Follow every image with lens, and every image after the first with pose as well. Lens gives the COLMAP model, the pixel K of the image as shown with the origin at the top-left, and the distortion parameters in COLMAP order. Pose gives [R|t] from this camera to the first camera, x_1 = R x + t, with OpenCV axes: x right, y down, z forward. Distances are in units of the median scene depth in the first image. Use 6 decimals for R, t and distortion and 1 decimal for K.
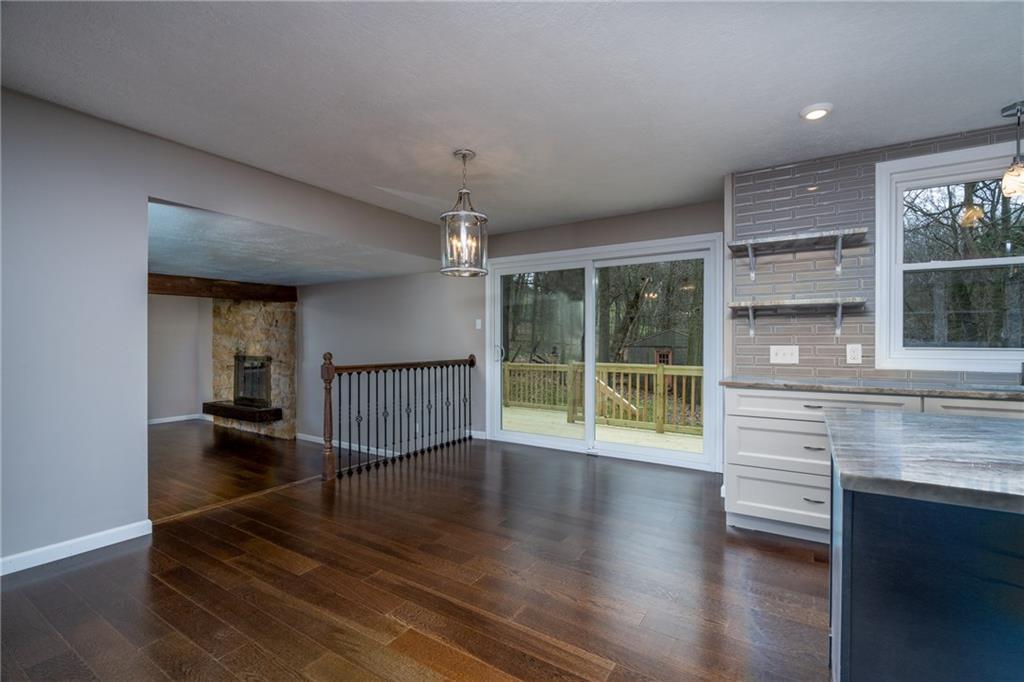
lens RADIAL K [[472.3, 0, 512.8], [0, 472.3, 344.0], [0, 0, 1]] dist [0.004164, 0.001179]
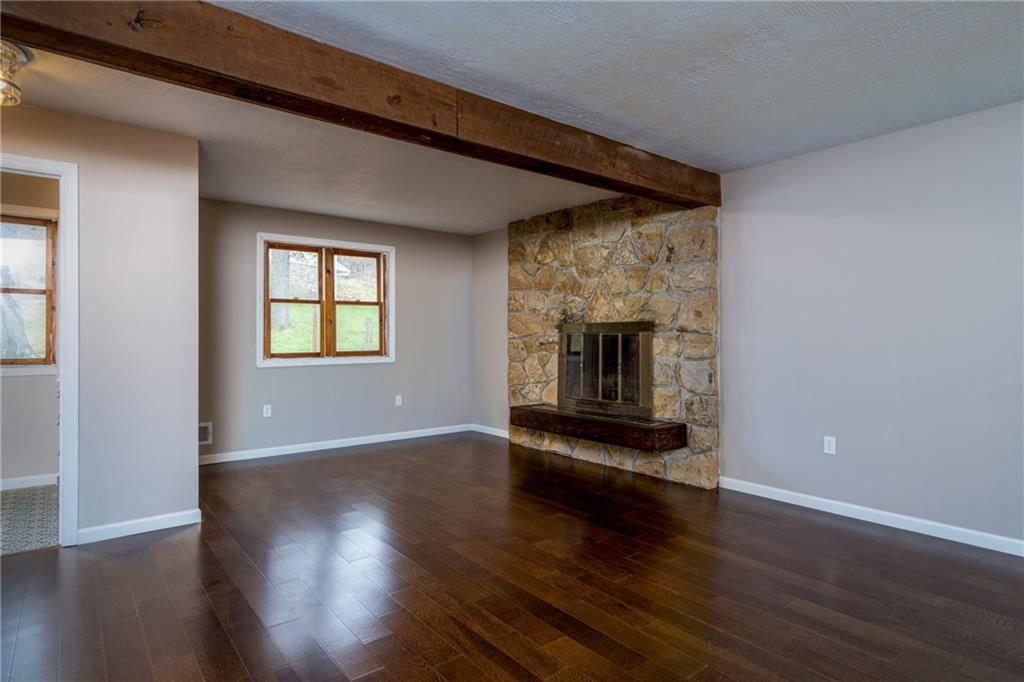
lens RADIAL K [[554.9, 0, 513.7], [0, 554.9, 337.6], [0, 0, 1]] dist [0.001008, 0.000136]
pose [[0.953020, -0.001863, -0.302903, -0.461649], [-0.000199, 0.999977, -0.006778, 0.047117], [0.302909, 0.006520, 0.952997, 0.371671]]
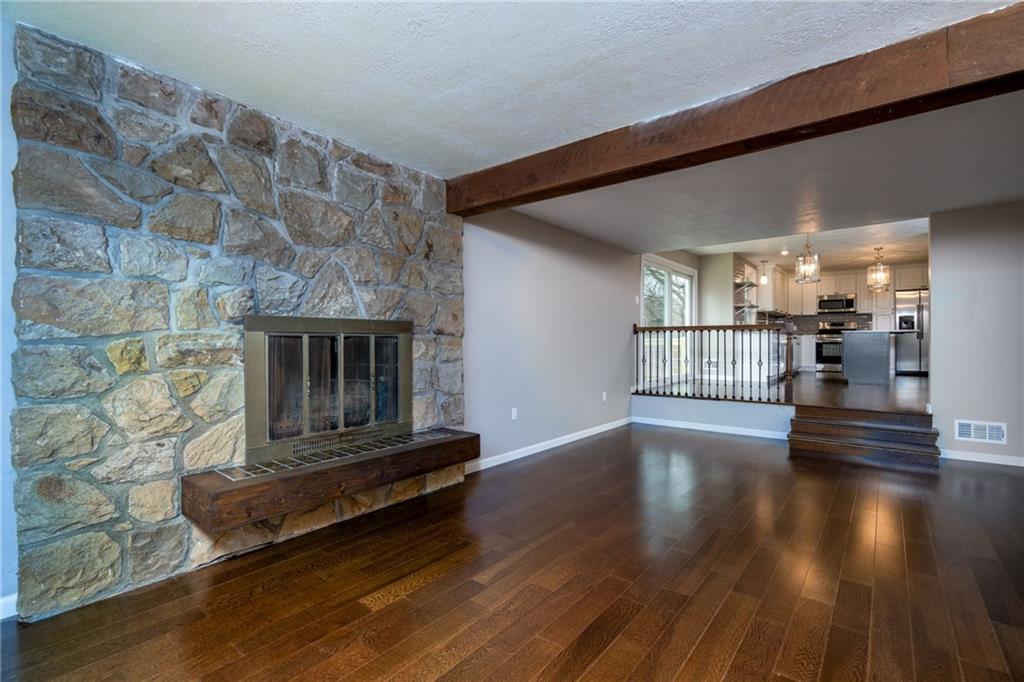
lens RADIAL K [[472.3, 0, 513.5], [0, 472.3, 343.9], [0, 0, 1]] dist [0.004164, 0.001179]
pose [[0.089361, -0.006603, 0.995977, -0.924417], [0.008912, 0.999943, 0.005830, 0.044974], [-0.995959, 0.008355, 0.089415, 0.841252]]
